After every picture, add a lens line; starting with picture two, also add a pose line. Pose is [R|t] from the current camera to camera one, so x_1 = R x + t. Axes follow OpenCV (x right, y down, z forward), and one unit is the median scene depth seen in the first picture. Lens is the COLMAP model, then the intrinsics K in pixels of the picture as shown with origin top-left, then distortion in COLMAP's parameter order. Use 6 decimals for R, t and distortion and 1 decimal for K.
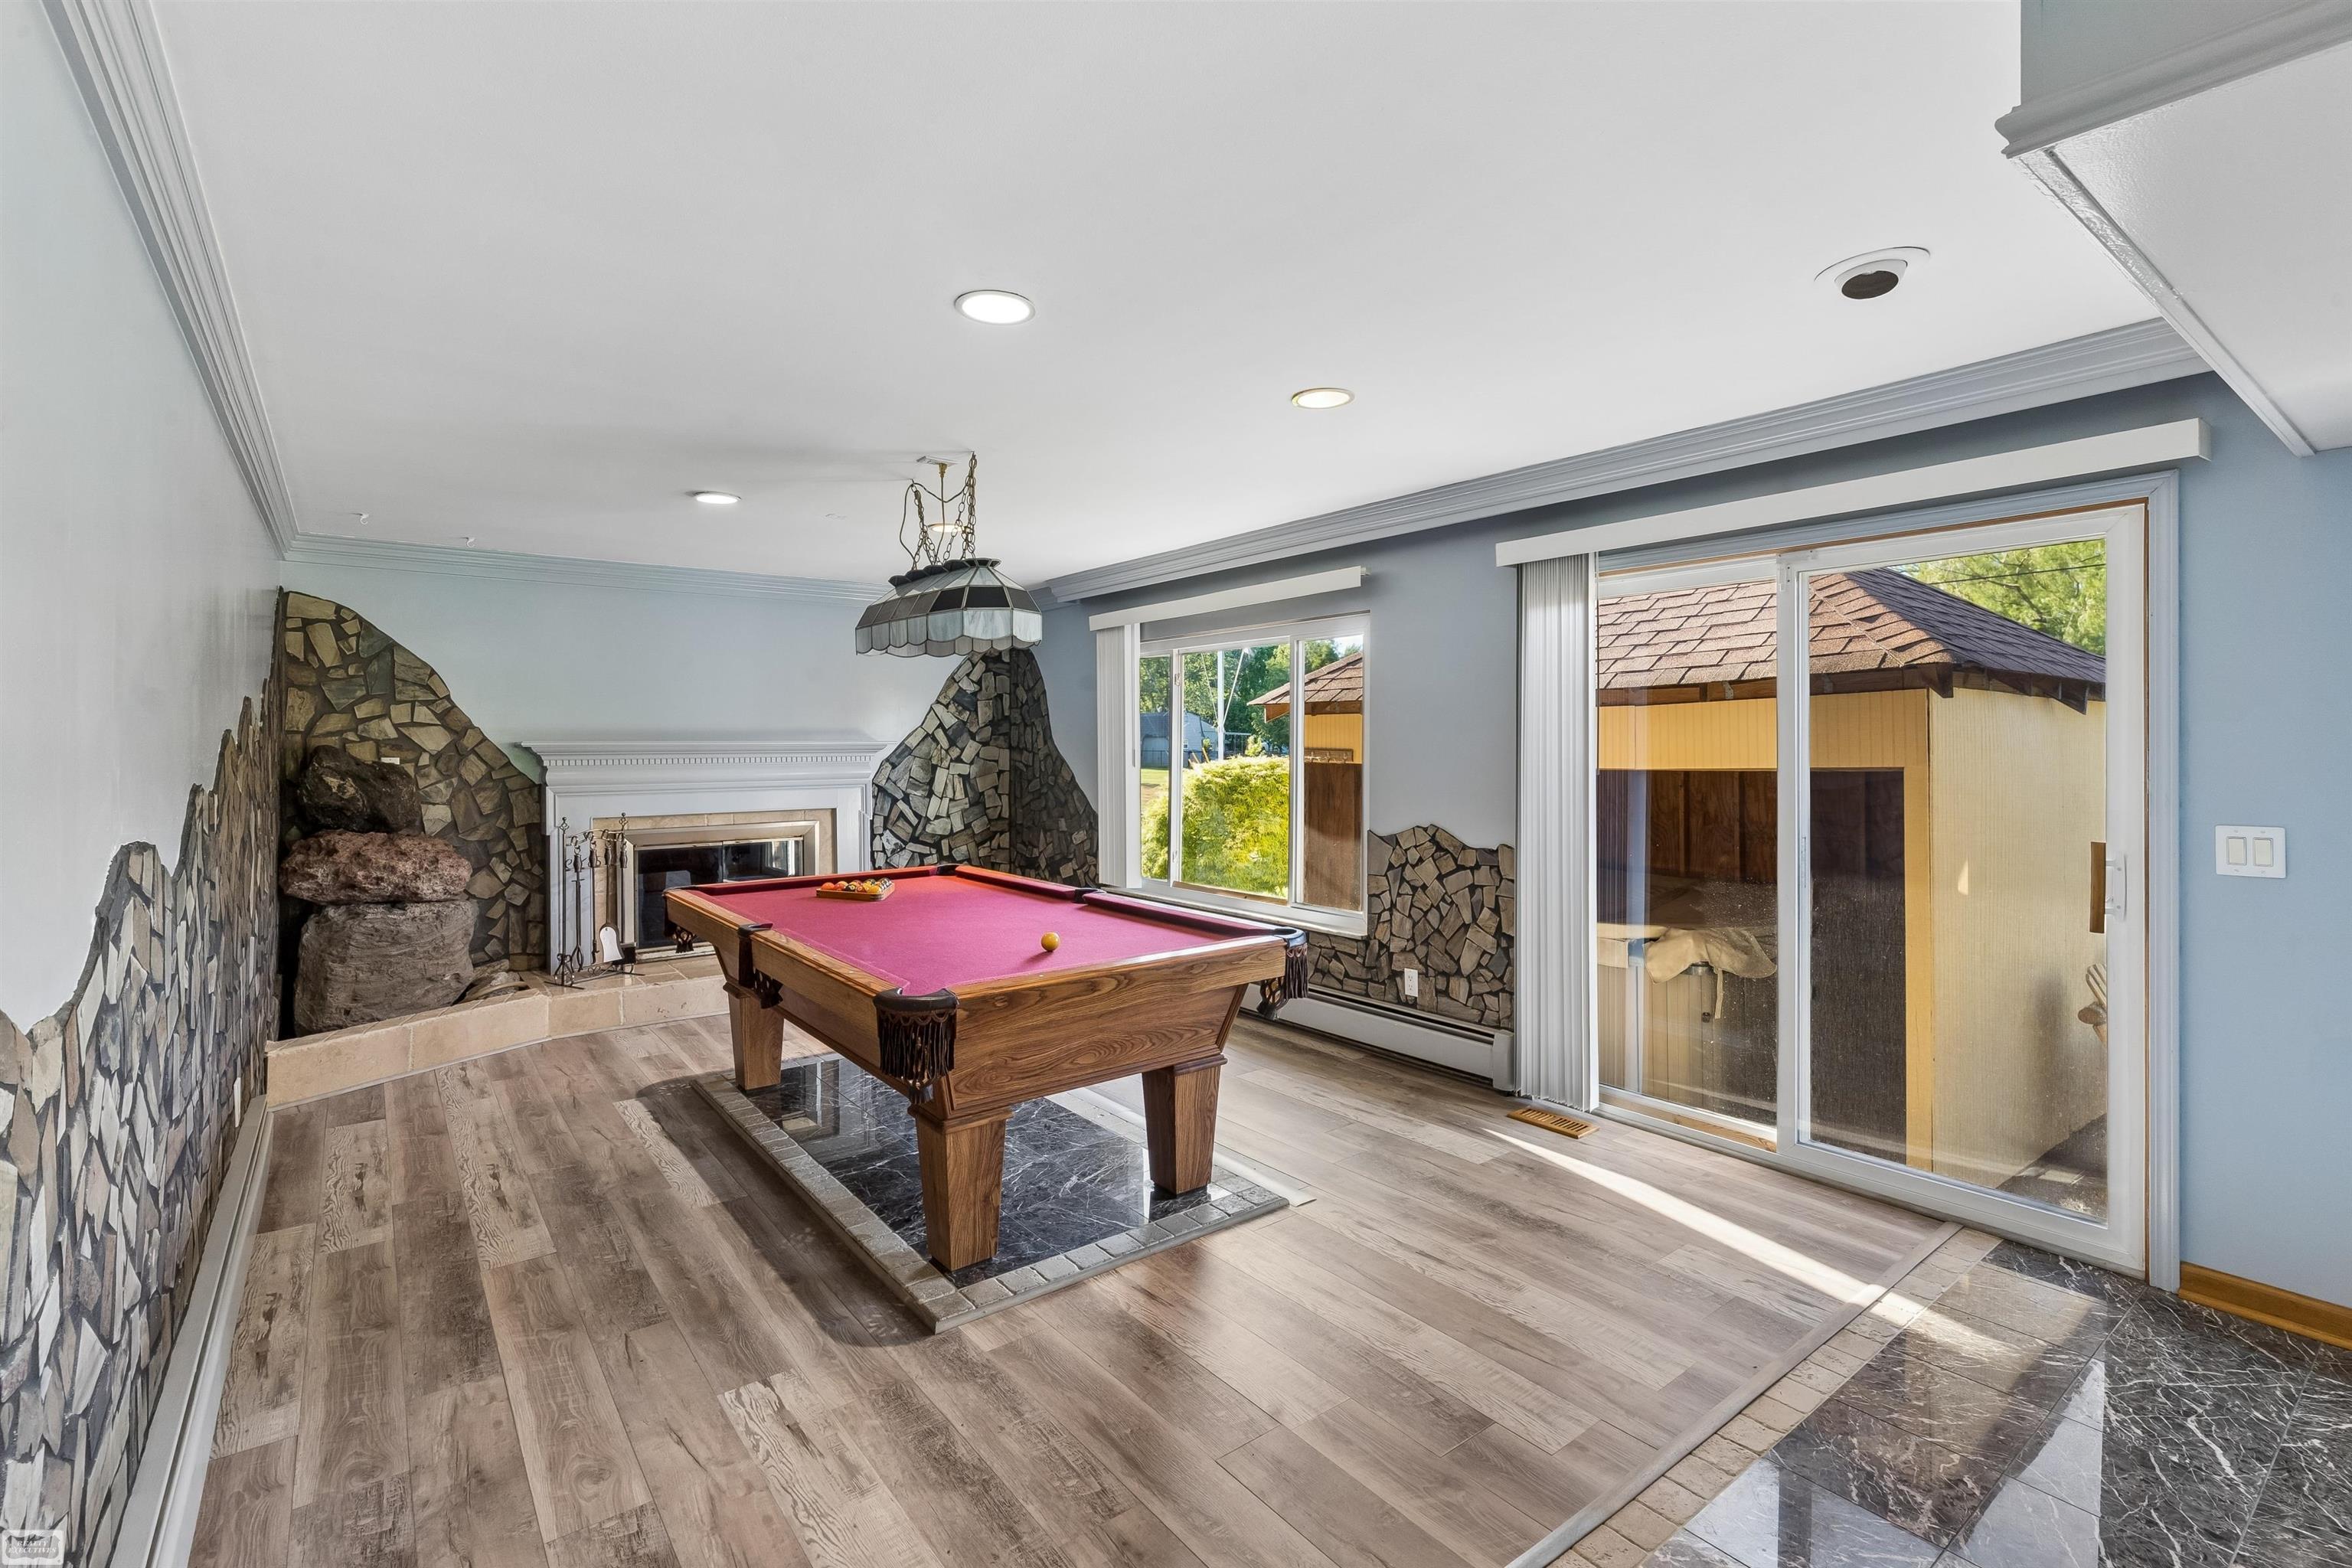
lens RADIAL K [[1078.4, 0, 1155.0], [0, 1078.4, 747.1], [0, 0, 1]] dist [-0.005410, 0.000384]
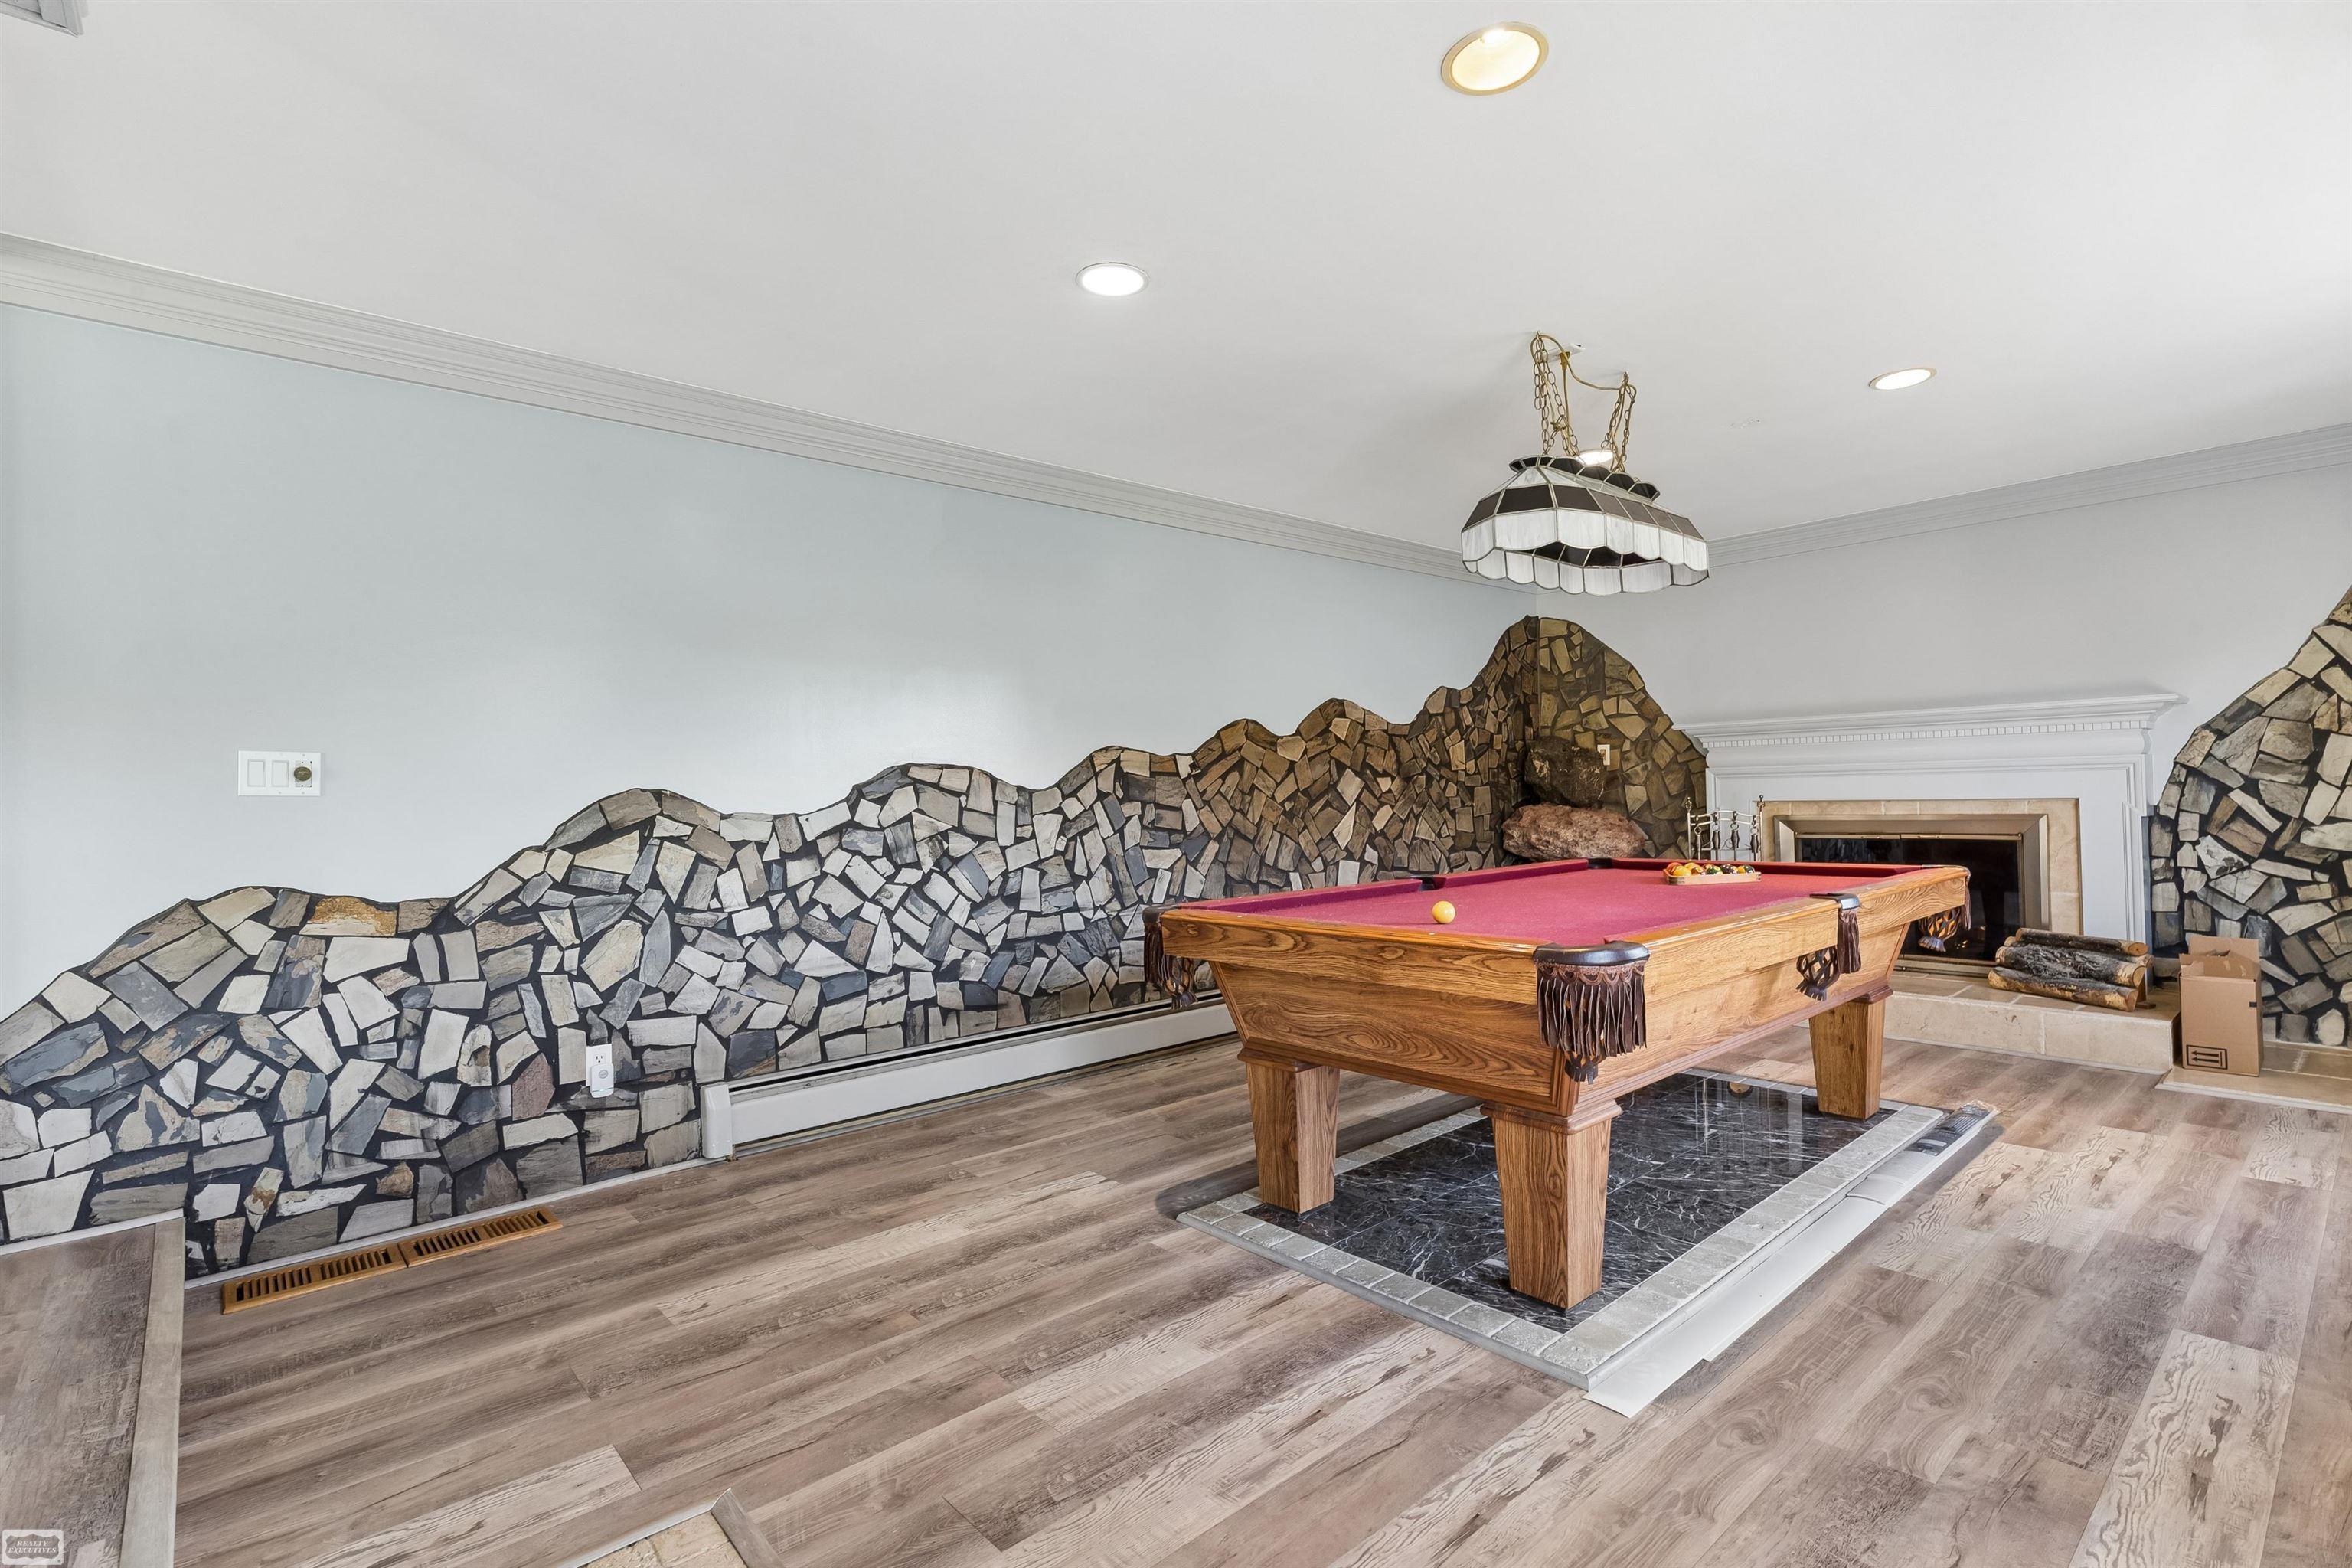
lens RADIAL K [[1078.4, 0, 1160.5], [0, 1078.4, 777.6], [0, 0, 1]] dist [-0.005410, 0.000384]
pose [[0.074876, -0.011442, -0.997127, 0.421571], [0.015034, 0.999833, -0.010344, 0.050175], [0.997080, -0.014216, 0.075036, 0.428842]]
